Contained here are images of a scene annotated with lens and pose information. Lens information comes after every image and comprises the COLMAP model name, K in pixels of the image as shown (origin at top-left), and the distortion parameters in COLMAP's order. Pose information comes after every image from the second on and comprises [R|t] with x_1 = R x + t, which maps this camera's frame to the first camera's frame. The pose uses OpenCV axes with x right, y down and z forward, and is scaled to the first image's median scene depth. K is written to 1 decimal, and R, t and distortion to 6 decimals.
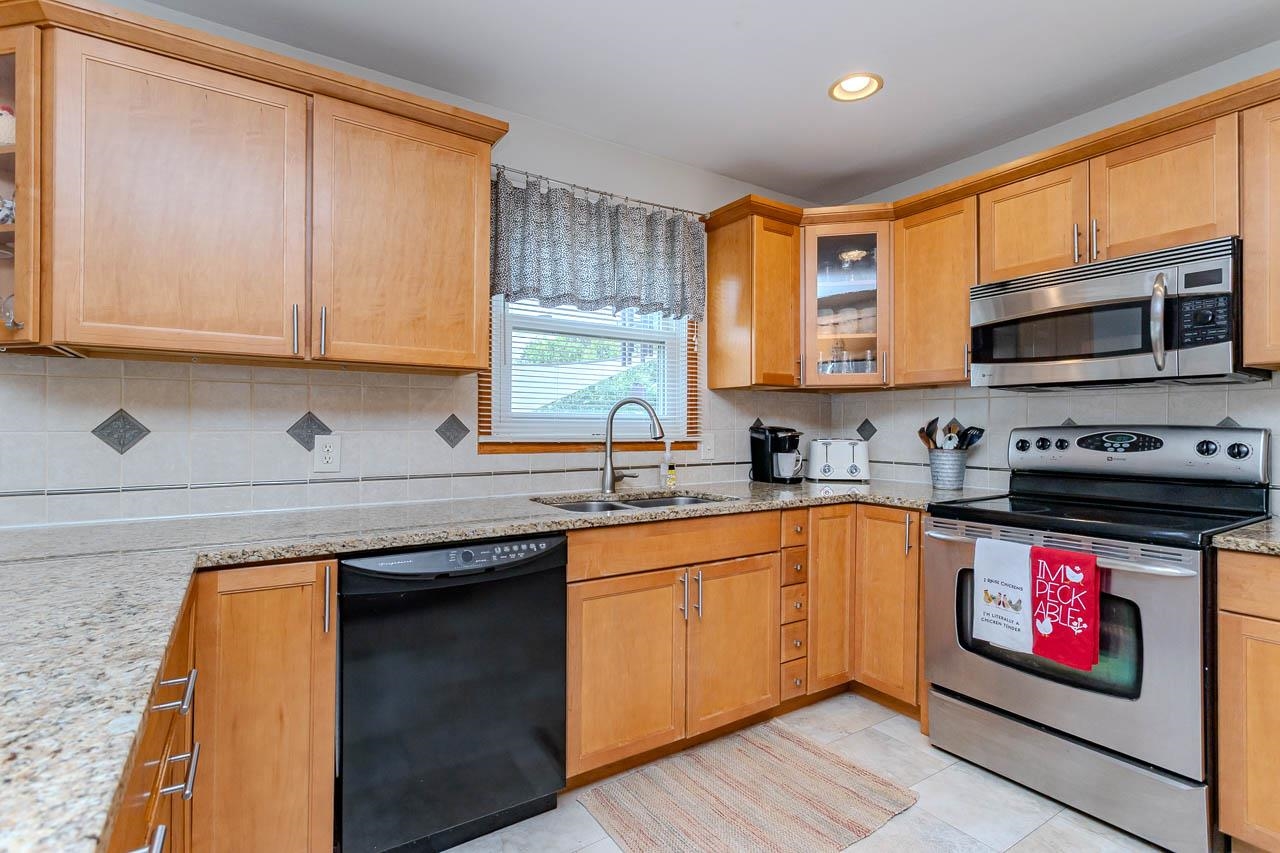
lens RADIAL K [[608.6, 0, 644.4], [0, 608.6, 420.9], [0, 0, 1]] dist [0.020381, 0.000111]
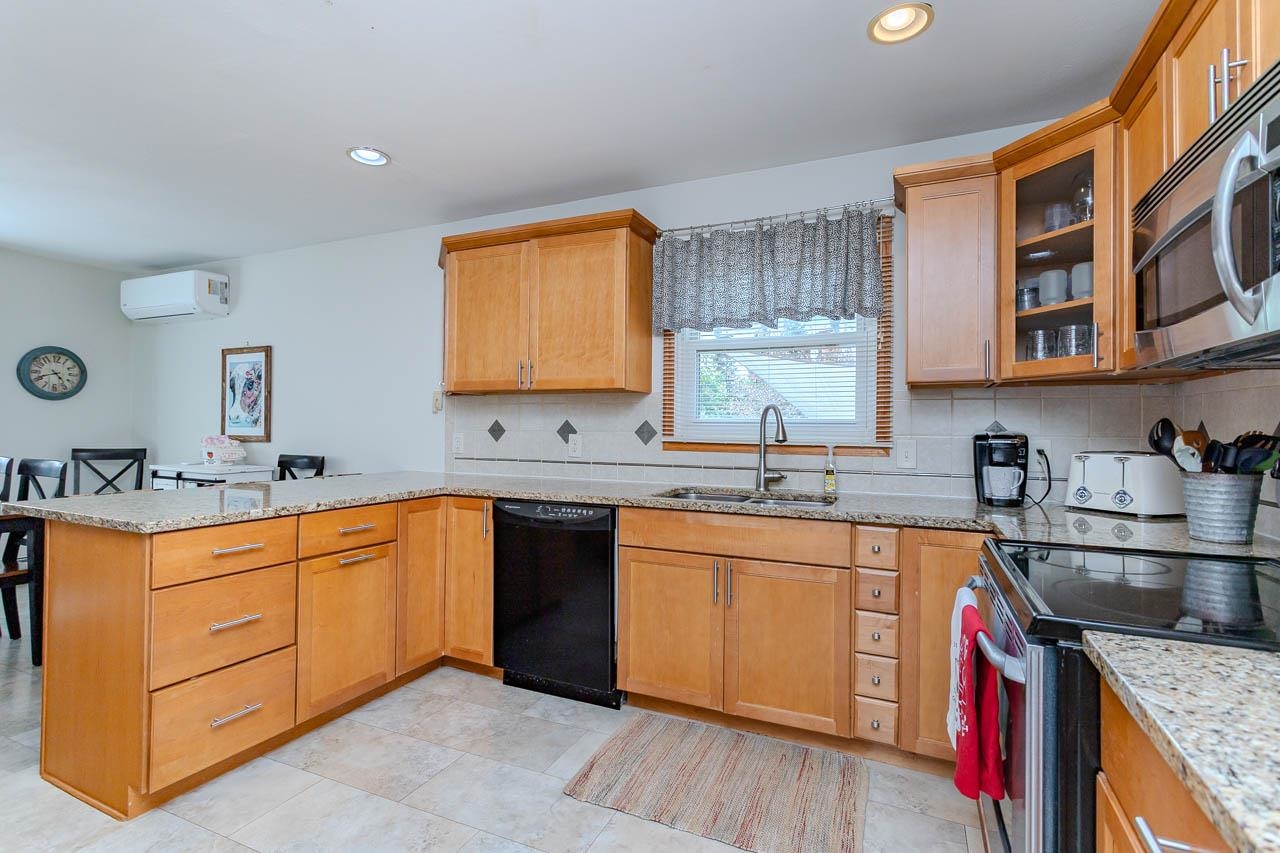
lens RADIAL K [[608.6, 0, 643.2], [0, 608.6, 425.6], [0, 0, 1]] dist [0.020381, 0.000111]
pose [[0.529319, -0.005029, -0.848408, 0.838428], [0.000765, 0.999985, -0.005450, 0.007413], [0.848423, 0.002236, 0.529314, 0.265342]]
